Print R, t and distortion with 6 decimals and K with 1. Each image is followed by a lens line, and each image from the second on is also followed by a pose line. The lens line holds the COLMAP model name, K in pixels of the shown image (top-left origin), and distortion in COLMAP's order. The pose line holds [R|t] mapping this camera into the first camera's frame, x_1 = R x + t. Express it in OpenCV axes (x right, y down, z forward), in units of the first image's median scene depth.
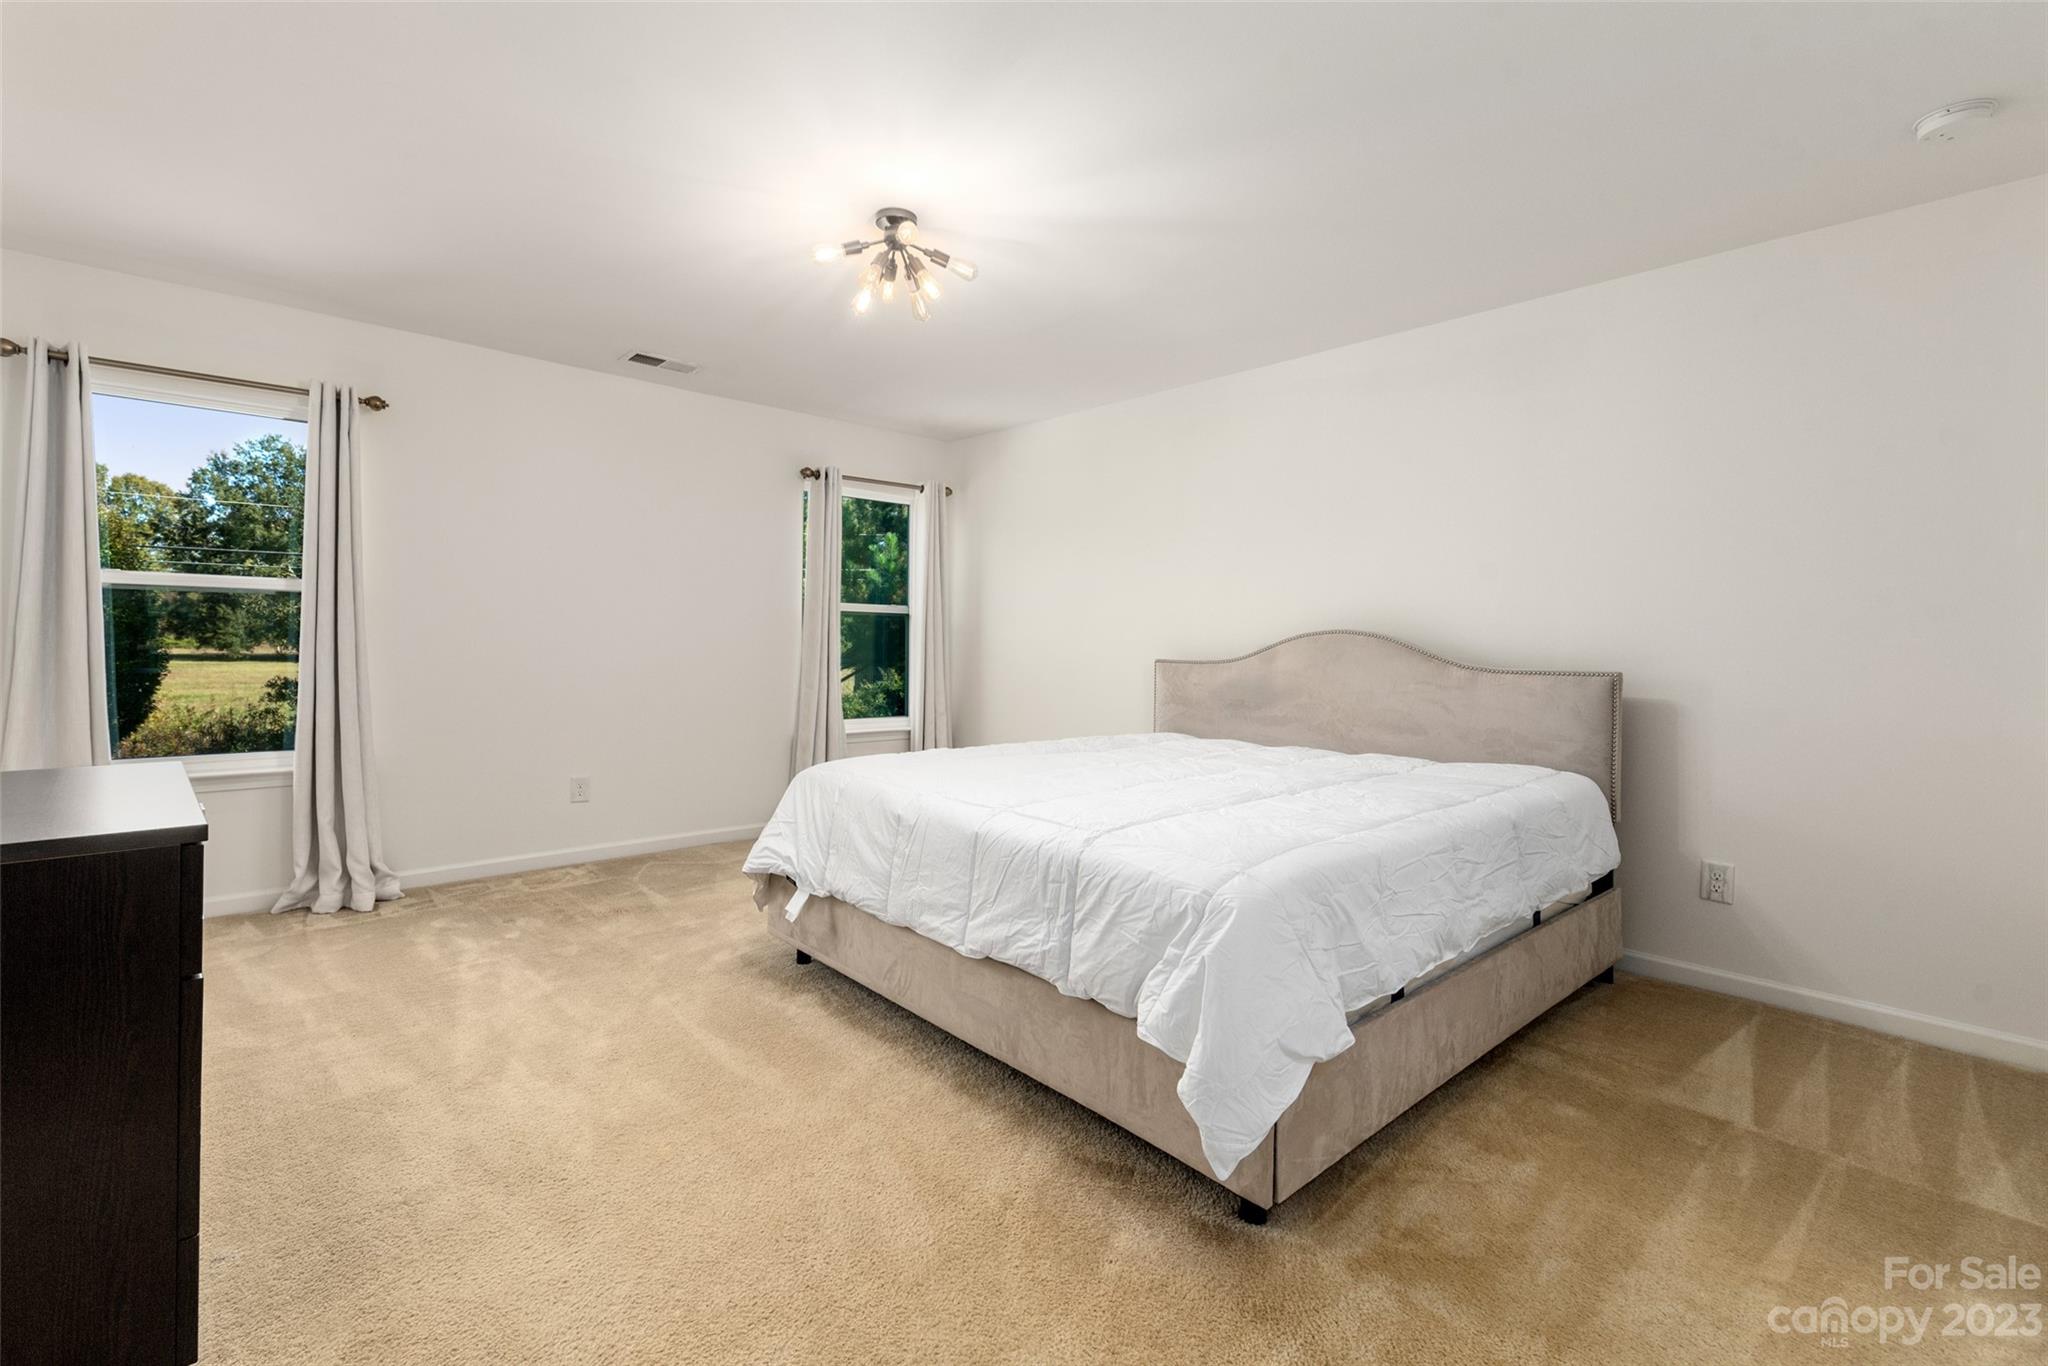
lens RADIAL K [[901.3, 0, 1053.3], [0, 901.3, 650.4], [0, 0, 1]] dist [0.001458, 0.000031]
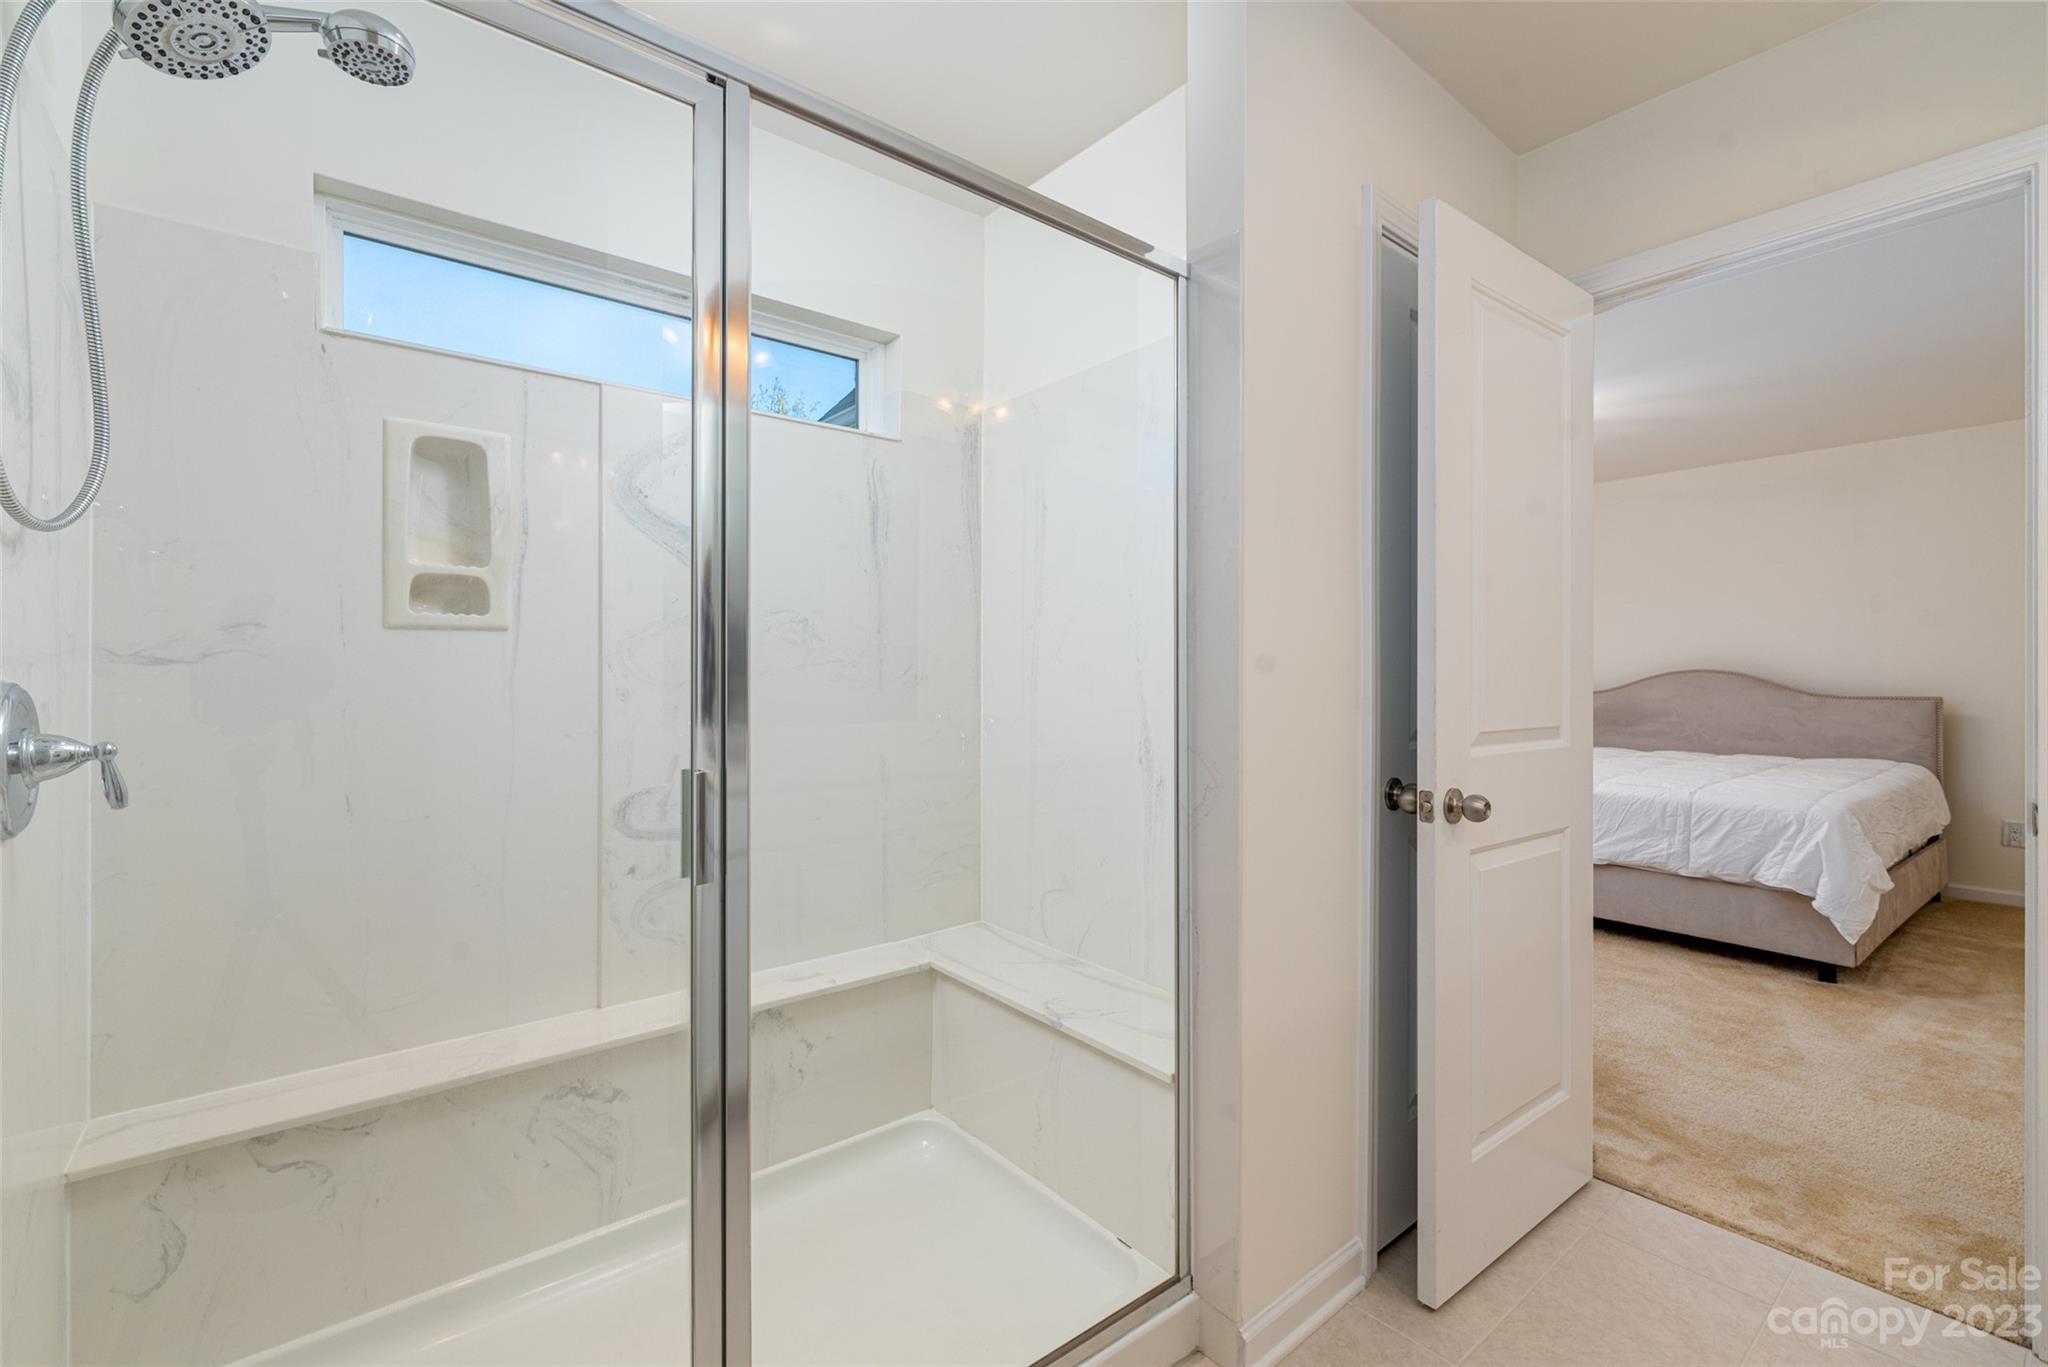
lens RADIAL K [[901.3, 0, 1024.3], [0, 901.3, 684.7], [0, 0, 1]] dist [0.001458, 0.000031]
pose [[0.997061, -0.014030, -0.075318, -1.000815], [0.014335, 0.999891, 0.003505, -0.029811], [0.075260, -0.004574, 0.997153, -0.789172]]
